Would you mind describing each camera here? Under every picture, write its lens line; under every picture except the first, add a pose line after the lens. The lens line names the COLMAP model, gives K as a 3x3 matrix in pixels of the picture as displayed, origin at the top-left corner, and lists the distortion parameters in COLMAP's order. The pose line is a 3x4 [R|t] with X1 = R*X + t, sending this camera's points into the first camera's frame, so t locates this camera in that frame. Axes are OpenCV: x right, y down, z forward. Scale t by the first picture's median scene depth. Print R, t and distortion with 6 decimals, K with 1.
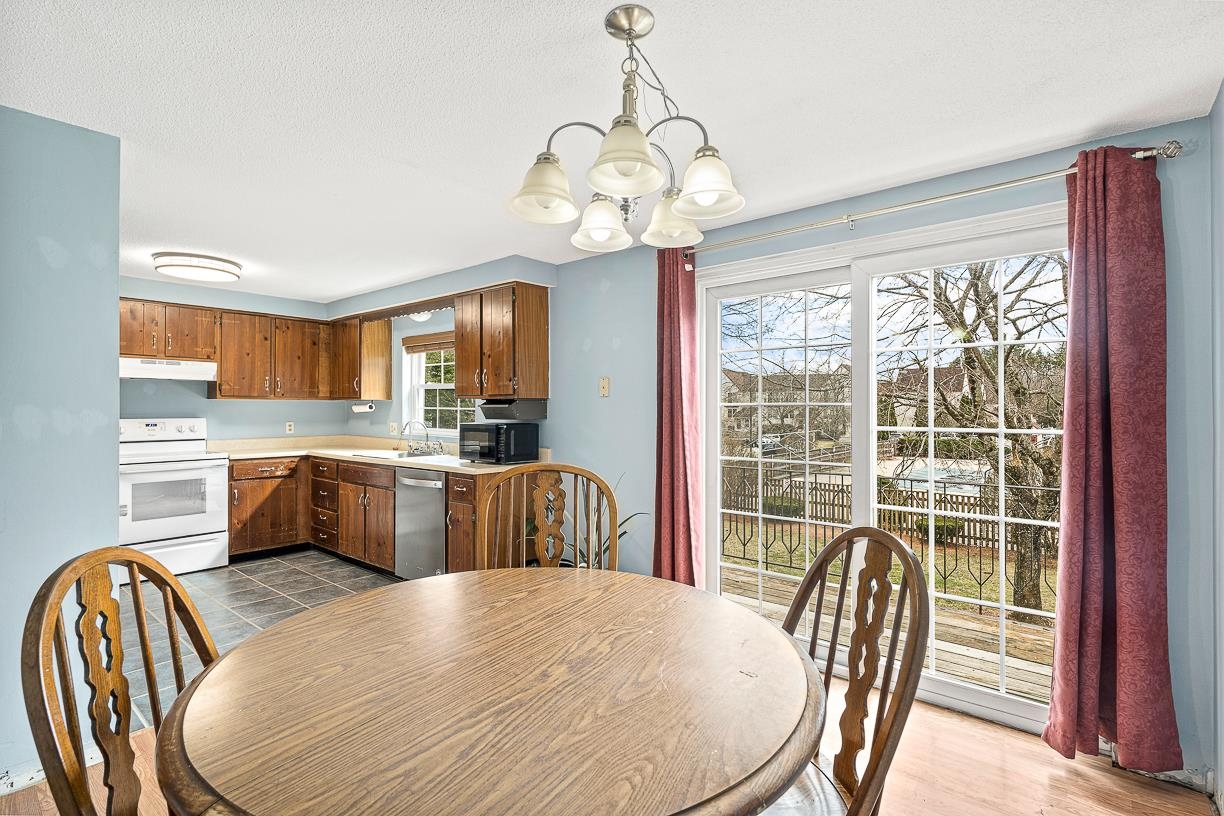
lens RADIAL K [[566.1, 0, 611.8], [0, 566.1, 403.0], [0, 0, 1]] dist [-0.013195, -0.000245]
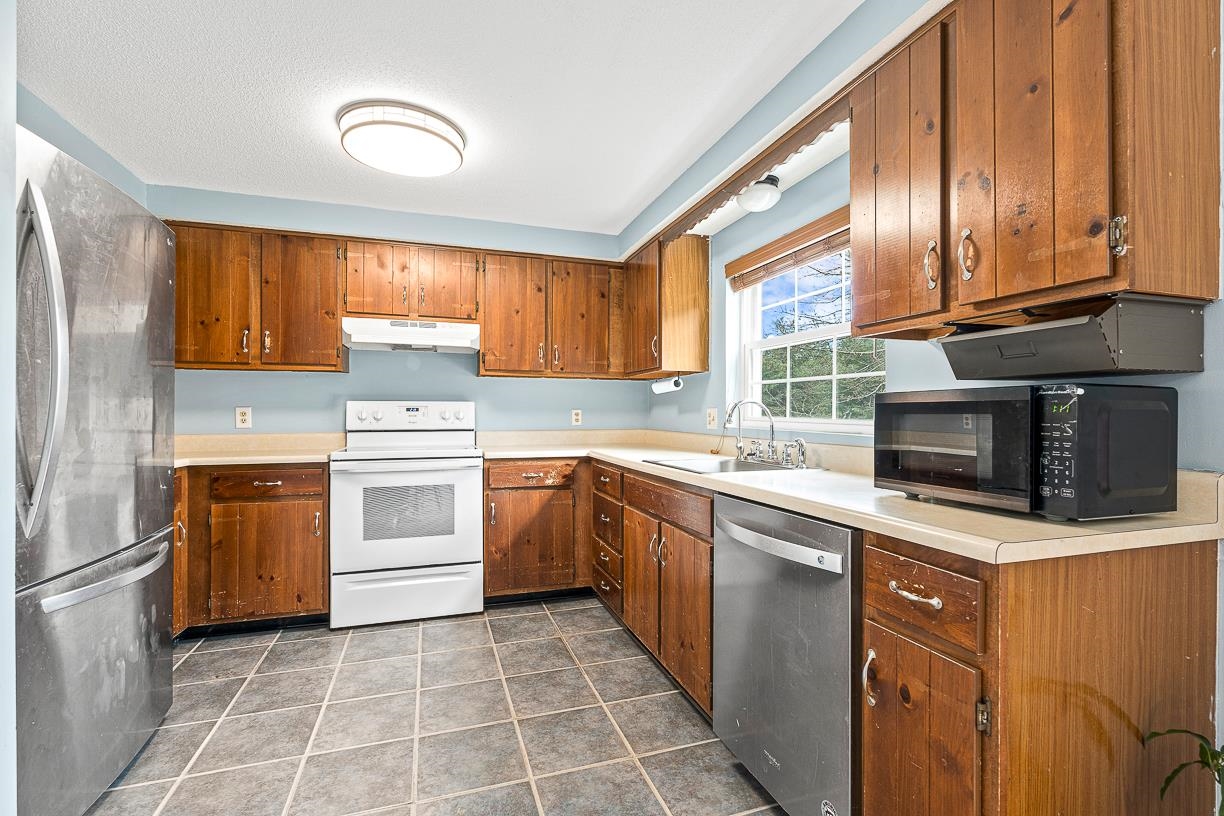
lens RADIAL K [[539.6, 0, 611.9], [0, 539.6, 413.6], [0, 0, 1]] dist [-0.004077, 0.001367]
pose [[0.848793, 0.001522, -0.528724, -0.185284], [0.003809, 0.999952, 0.008993, 0.037292], [0.528712, -0.009647, 0.848746, 0.488968]]
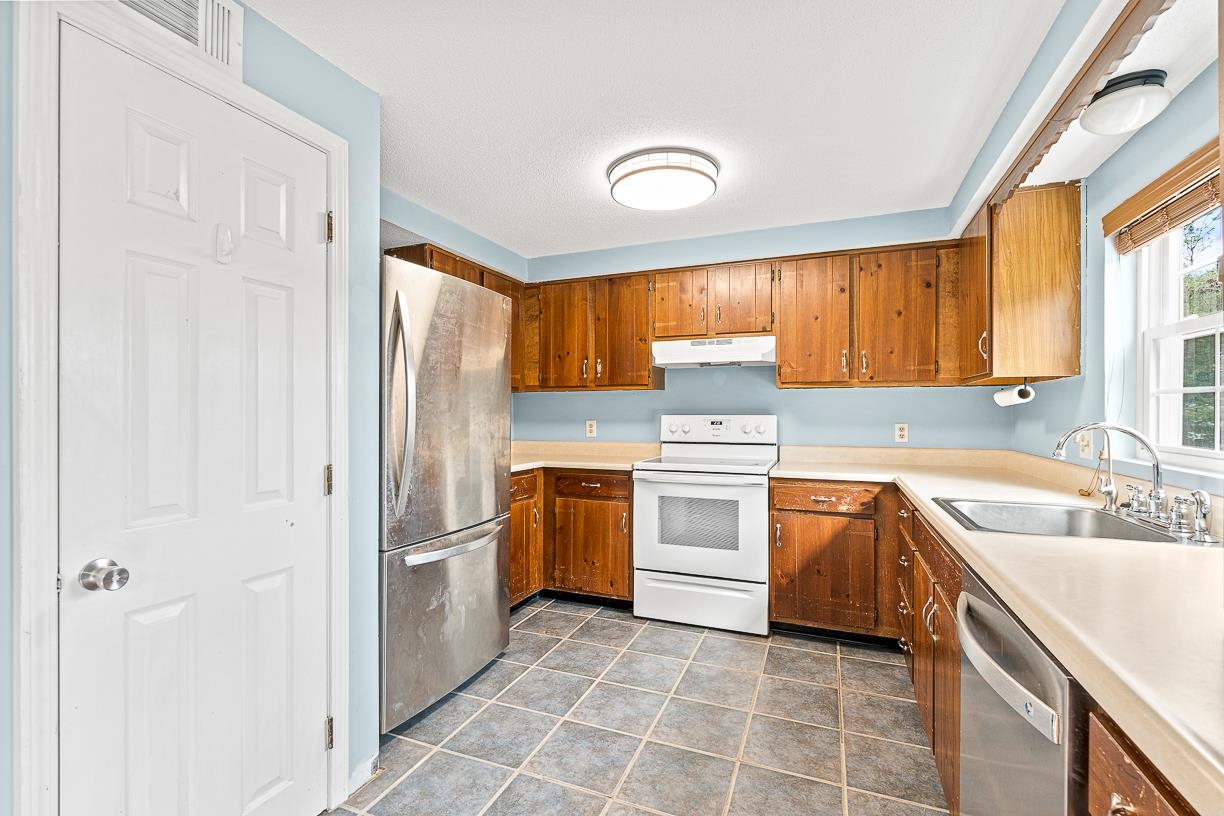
lens RADIAL K [[539.6, 0, 610.9], [0, 539.6, 412.3], [0, 0, 1]] dist [-0.004077, 0.001367]
pose [[0.301399, -0.000706, -0.953498, -0.121666], [0.008564, 0.999961, 0.001966, 0.020087], [0.953460, -0.008758, 0.301393, 0.591161]]
